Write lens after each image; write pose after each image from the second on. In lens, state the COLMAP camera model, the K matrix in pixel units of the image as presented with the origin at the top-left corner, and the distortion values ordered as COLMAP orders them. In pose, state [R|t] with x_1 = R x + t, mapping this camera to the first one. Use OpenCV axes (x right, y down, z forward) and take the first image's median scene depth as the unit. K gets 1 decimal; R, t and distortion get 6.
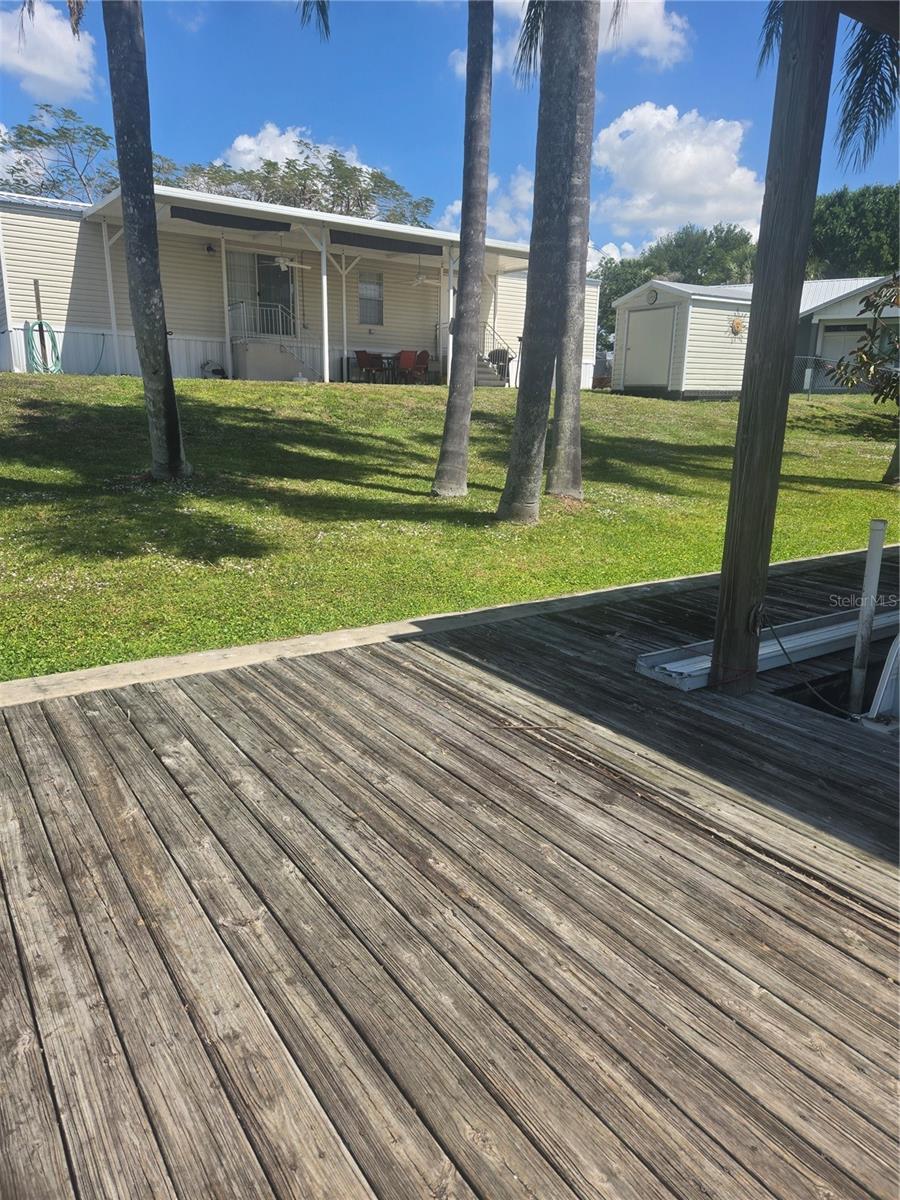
lens RADIAL K [[799.3, 0, 450.4], [0, 799.3, 593.0], [0, 0, 1]] dist [0.076501, -0.061816]
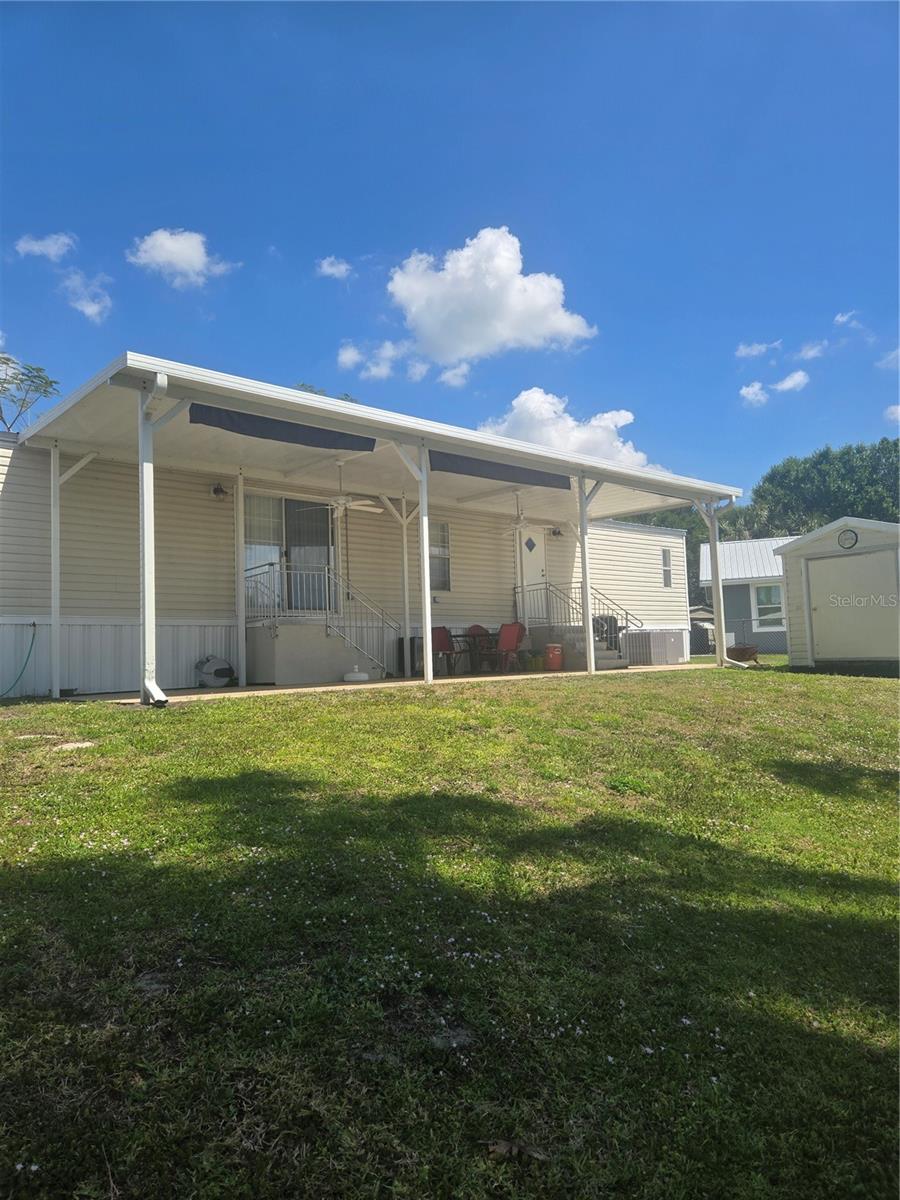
lens RADIAL K [[799.3, 0, 458.8], [0, 799.3, 617.9], [0, 0, 1]] dist [0.076501, -0.061816]
pose [[0.992313, -0.040491, 0.116938, -0.327956], [0.072070, 0.957257, -0.280114, -0.233638], [-0.100597, 0.286389, 0.952818, 0.700628]]
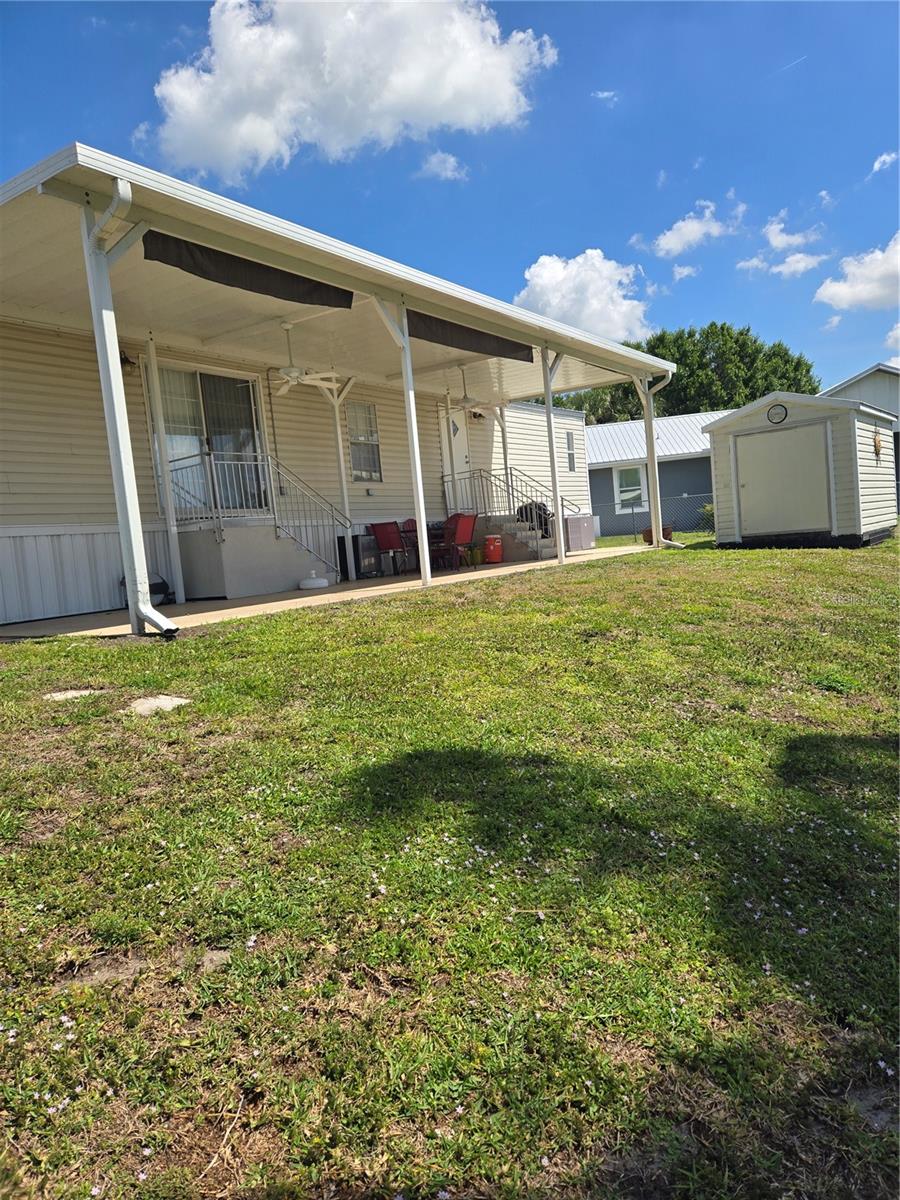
lens RADIAL K [[799.3, 0, 460.5], [0, 799.3, 600.0], [0, 0, 1]] dist [0.076501, -0.061816]
pose [[0.934060, -0.124121, 0.334852, -0.509290], [0.182181, 0.972084, -0.147863, -0.284604], [-0.307151, 0.199117, 0.930597, 0.854655]]
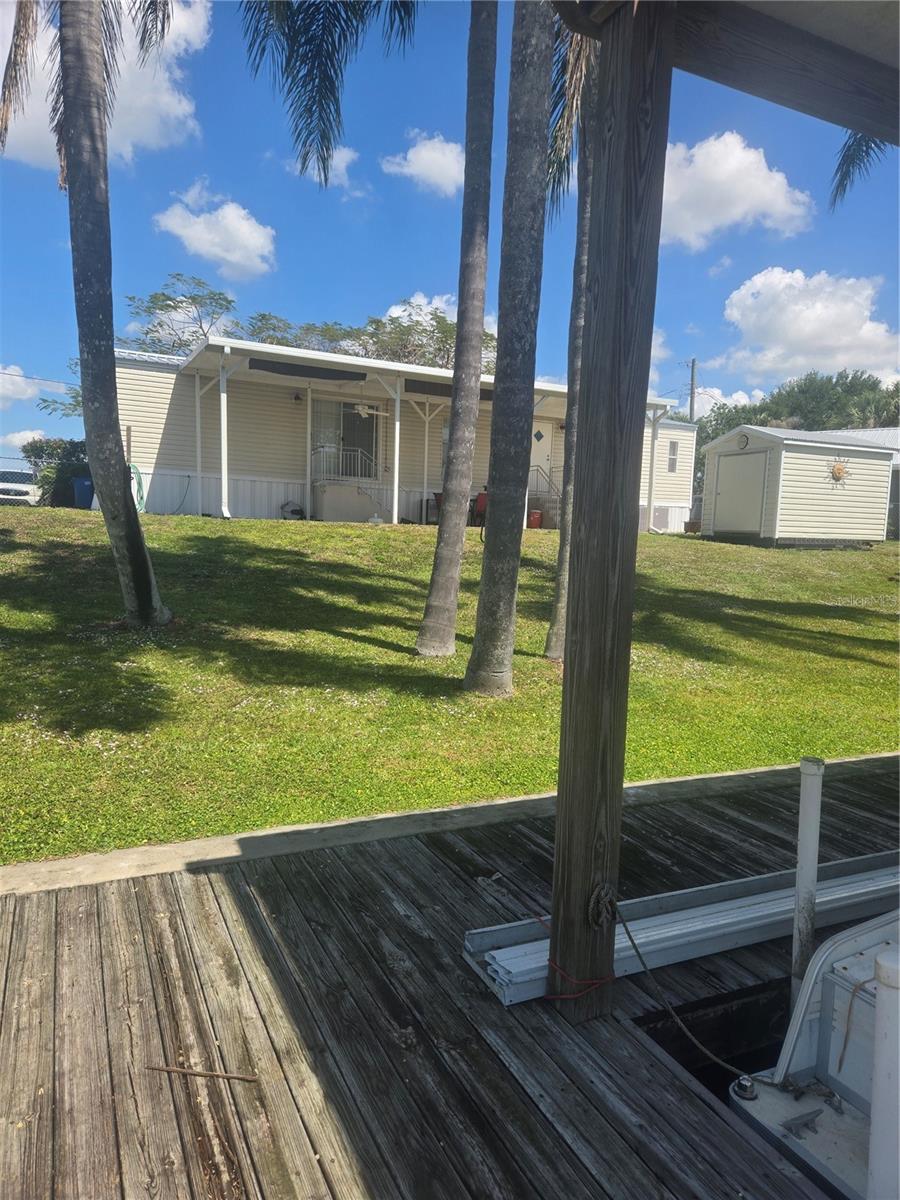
lens RADIAL K [[799.3, 0, 465.0], [0, 799.3, 613.0], [0, 0, 1]] dist [0.076501, -0.061816]
pose [[0.990003, 0.031205, -0.137550, 0.117645], [-0.050208, 0.989307, -0.136931, -0.036913], [0.131807, 0.142468, 0.980984, 0.098472]]
